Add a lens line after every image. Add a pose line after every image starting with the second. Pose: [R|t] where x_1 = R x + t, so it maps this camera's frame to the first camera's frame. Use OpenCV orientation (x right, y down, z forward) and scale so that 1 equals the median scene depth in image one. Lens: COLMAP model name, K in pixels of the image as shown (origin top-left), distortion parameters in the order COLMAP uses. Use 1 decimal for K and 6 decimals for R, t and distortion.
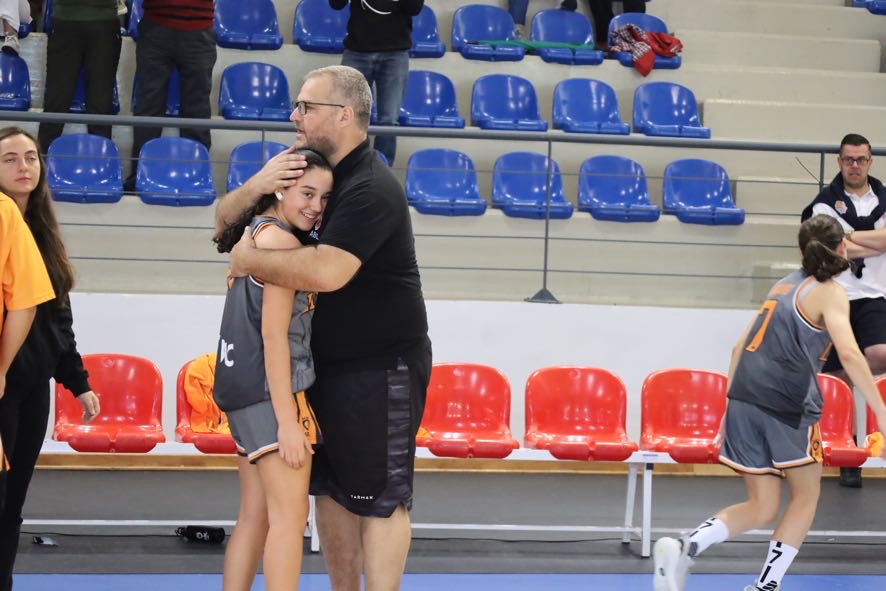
lens RADIAL K [[2378.0, 0, 442.7], [0, 2378.0, 294.5], [0, 0, 1]] dist [0.038535, 0.000000]
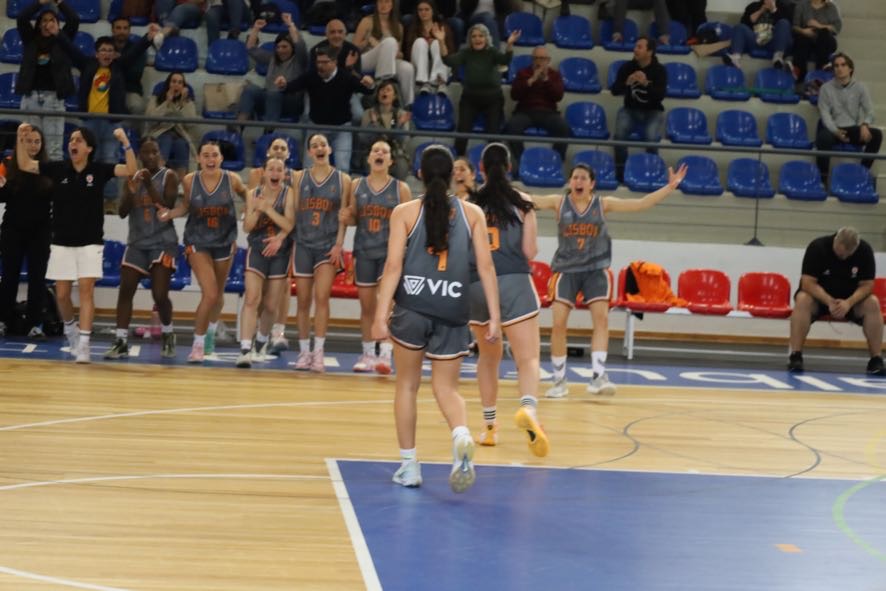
lens RADIAL K [[2577.4, 0, 473.6], [0, 2577.4, 329.7], [0, 0, 1]] dist [0.089466, 0.000000]
pose [[0.996126, 0.019026, -0.085854, 0.000809], [-0.017730, 0.999717, 0.015836, 0.035434], [0.086131, -0.014252, 0.996182, -0.828665]]
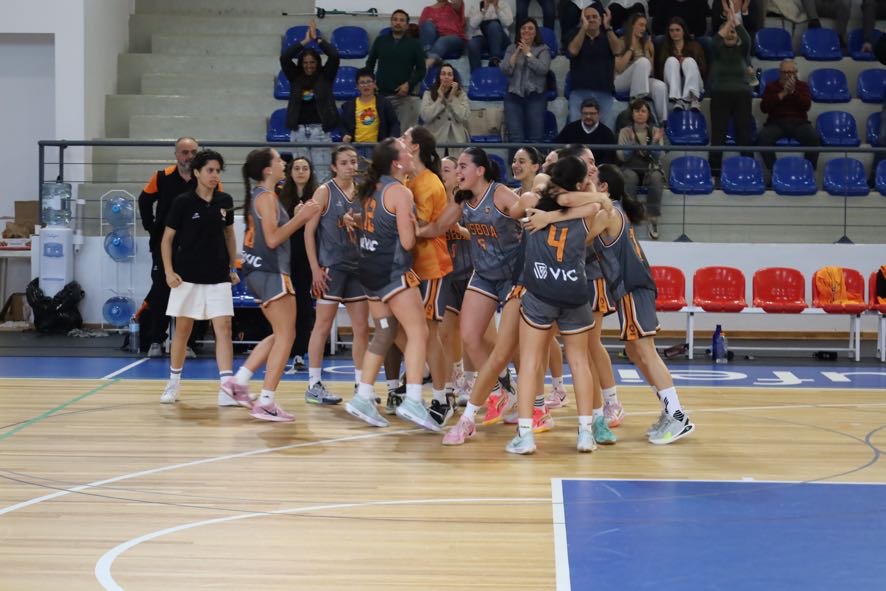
lens RADIAL K [[2351.1, 0, 420.1], [0, 2351.1, 261.4], [0, 0, 1]] dist [-0.001611, 0.000000]
pose [[0.972823, -0.018991, -0.230771, 0.018985], [0.016134, 0.999768, -0.014264, 0.030917], [0.230989, 0.010153, 0.972903, -0.736072]]
